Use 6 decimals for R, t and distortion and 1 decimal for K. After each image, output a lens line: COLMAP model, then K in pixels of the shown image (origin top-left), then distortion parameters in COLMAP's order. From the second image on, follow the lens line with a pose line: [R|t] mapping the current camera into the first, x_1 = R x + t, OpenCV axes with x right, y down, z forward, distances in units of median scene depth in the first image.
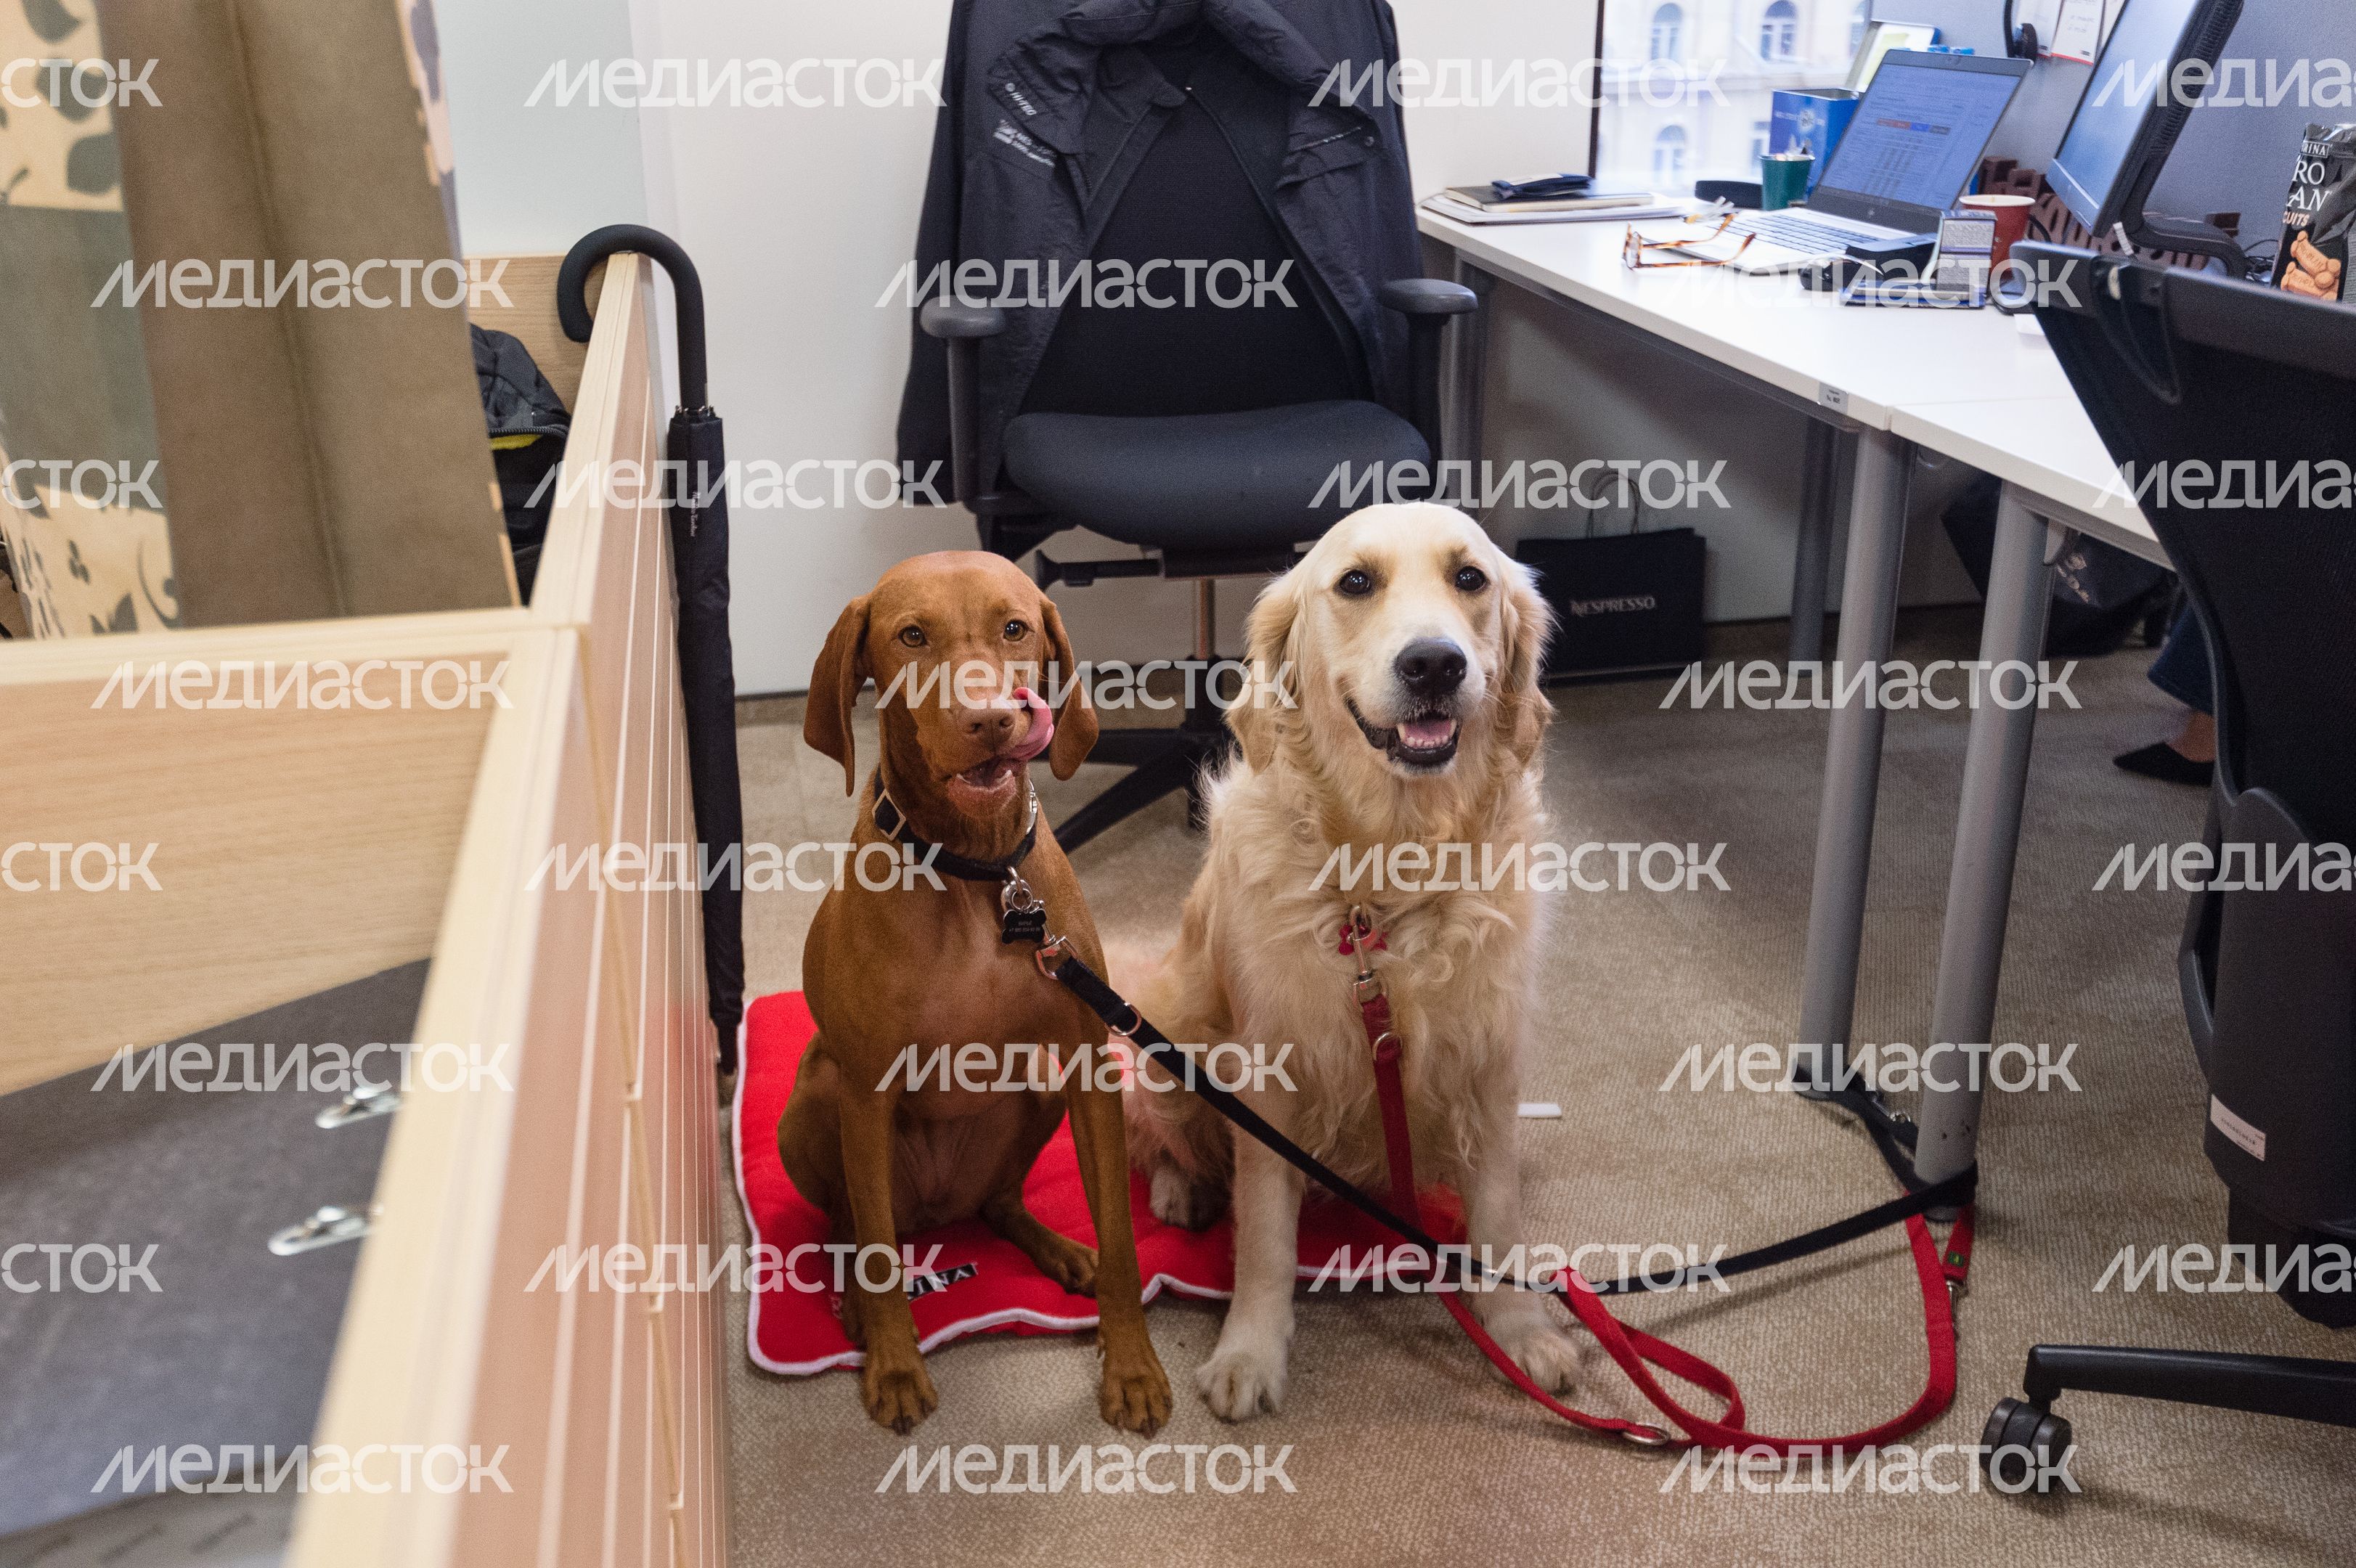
lens RADIAL K [[2276.7, 0, 1190.2], [0, 2276.7, 771.9], [0, 0, 1]] dist [0.043731, 0.000000]
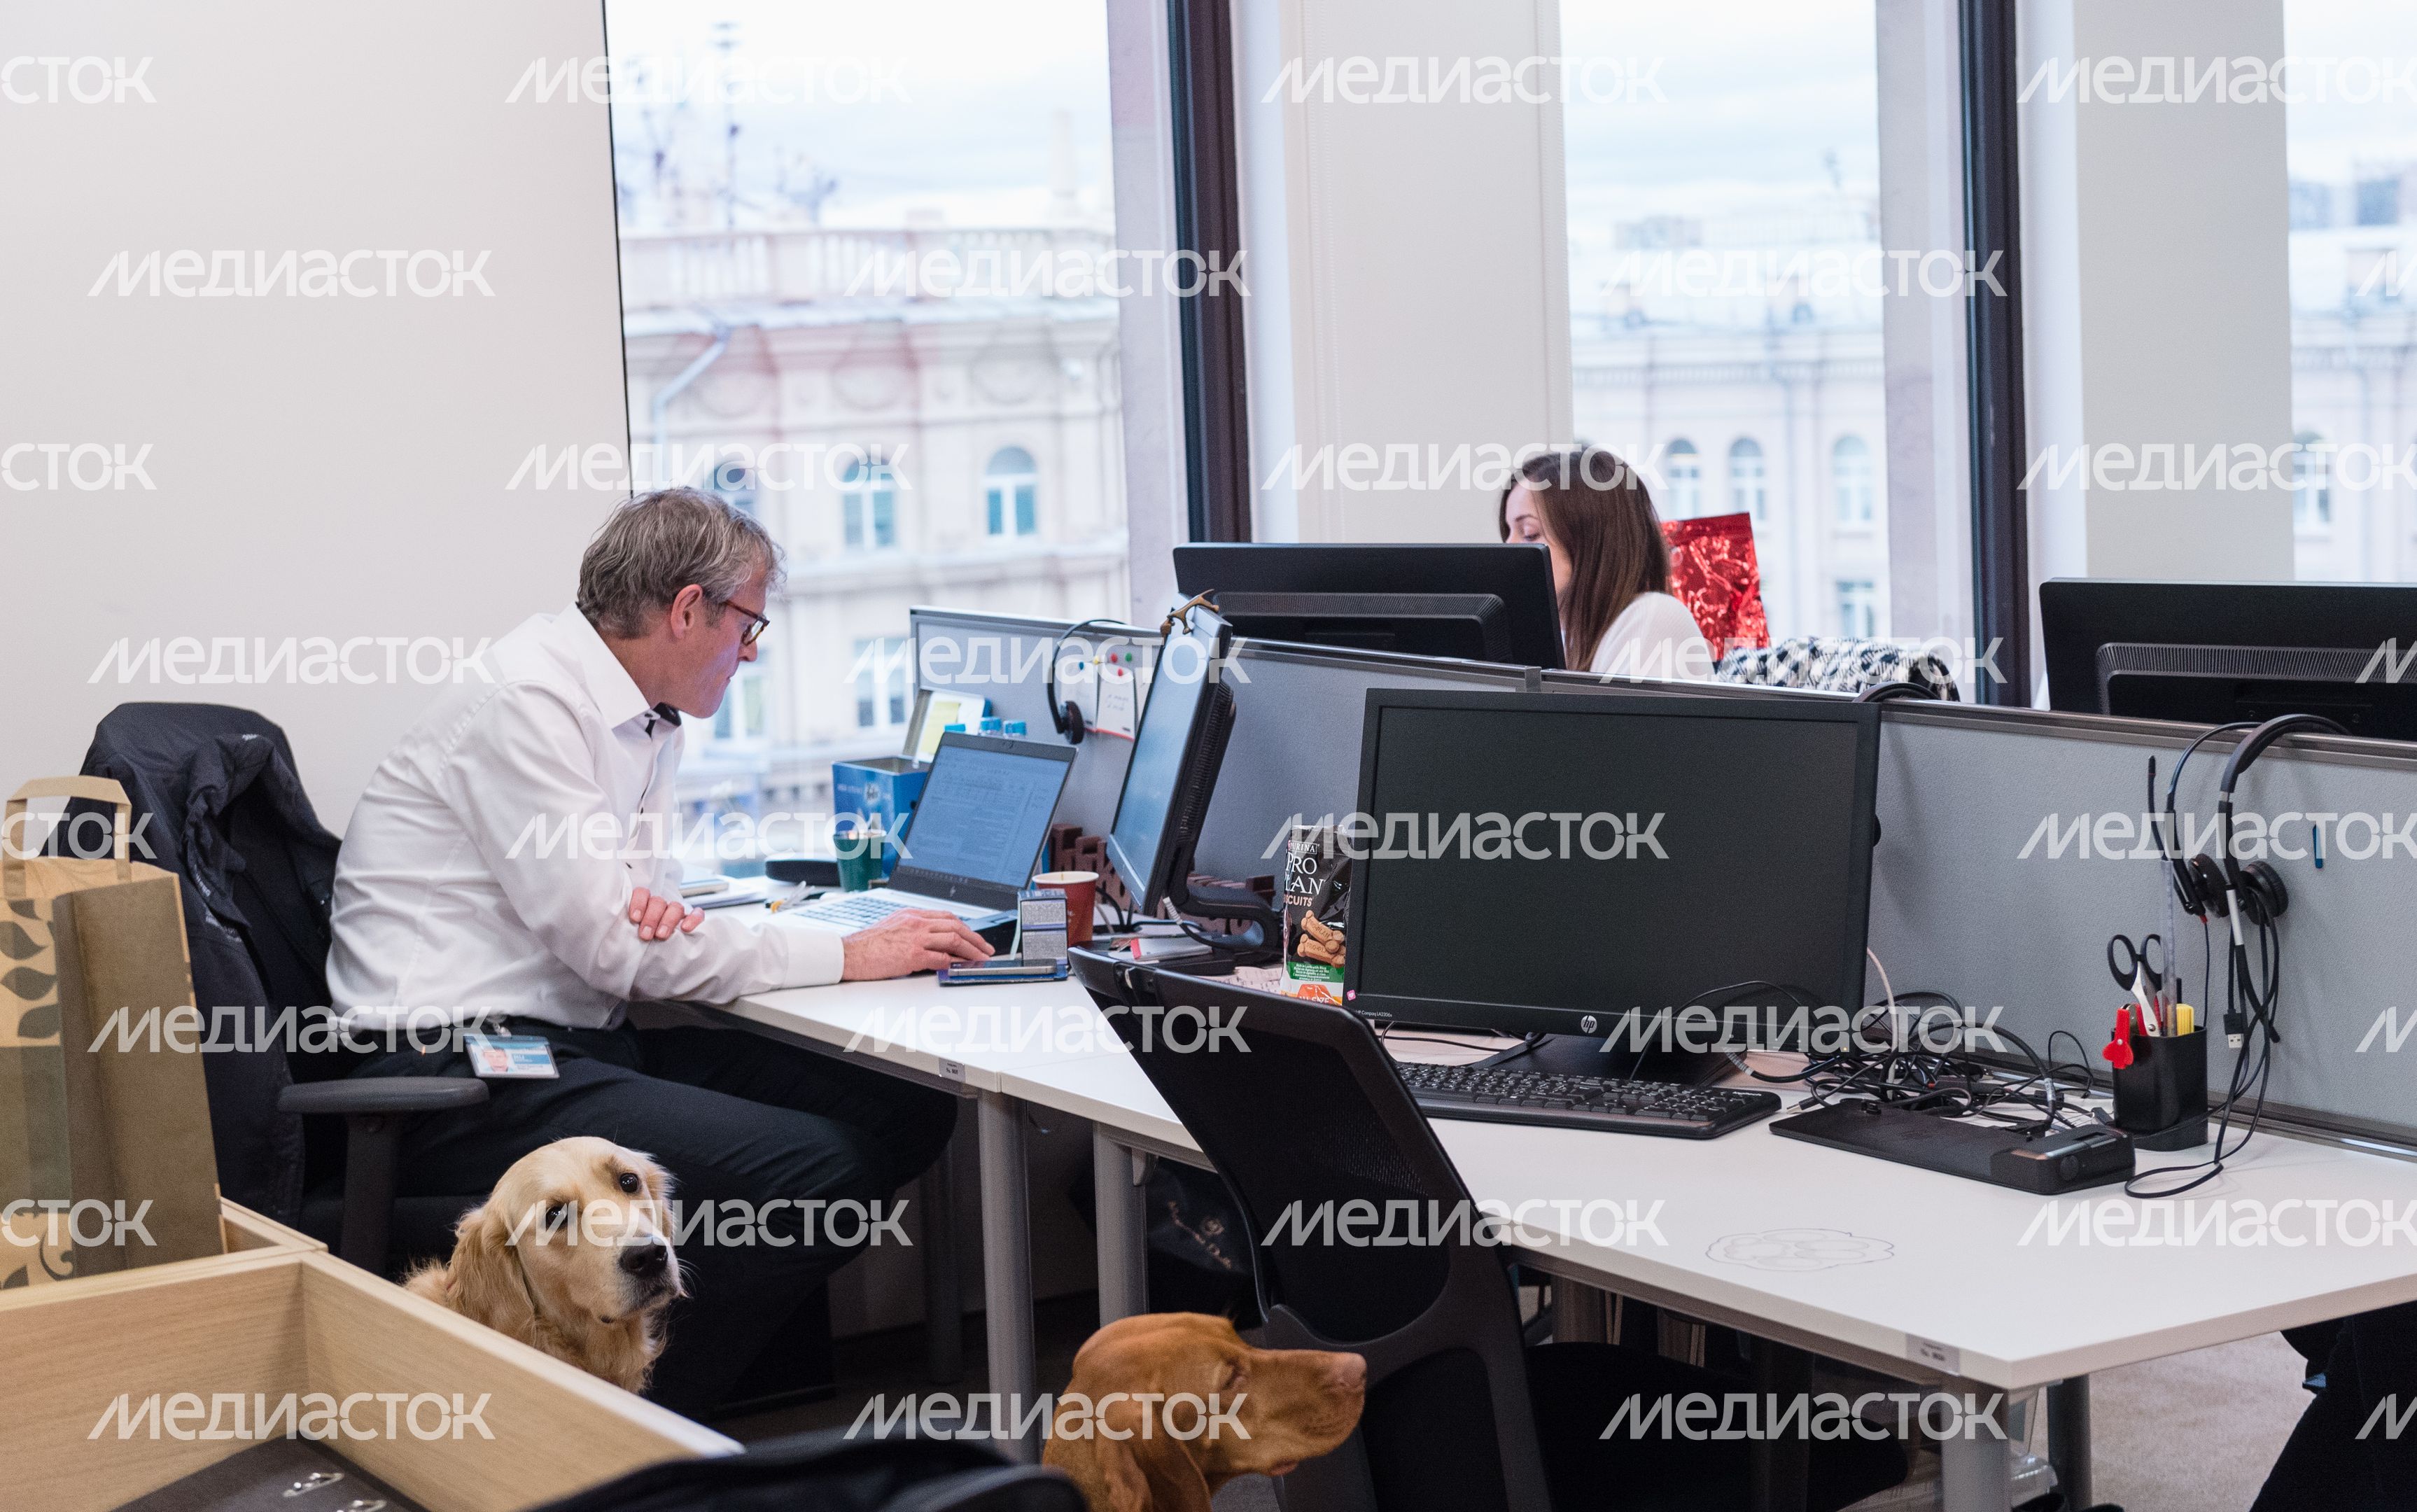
lens RADIAL K [[3980.2, 0, 1205.9], [0, 3980.2, 761.1], [0, 0, 1]] dist [-0.174600, 0.000000]
pose [[0.935732, -0.064050, 0.346847, -0.206278], [0.148730, 0.963323, -0.223357, 0.111024], [-0.319820, 0.260589, 0.910938, -0.658840]]
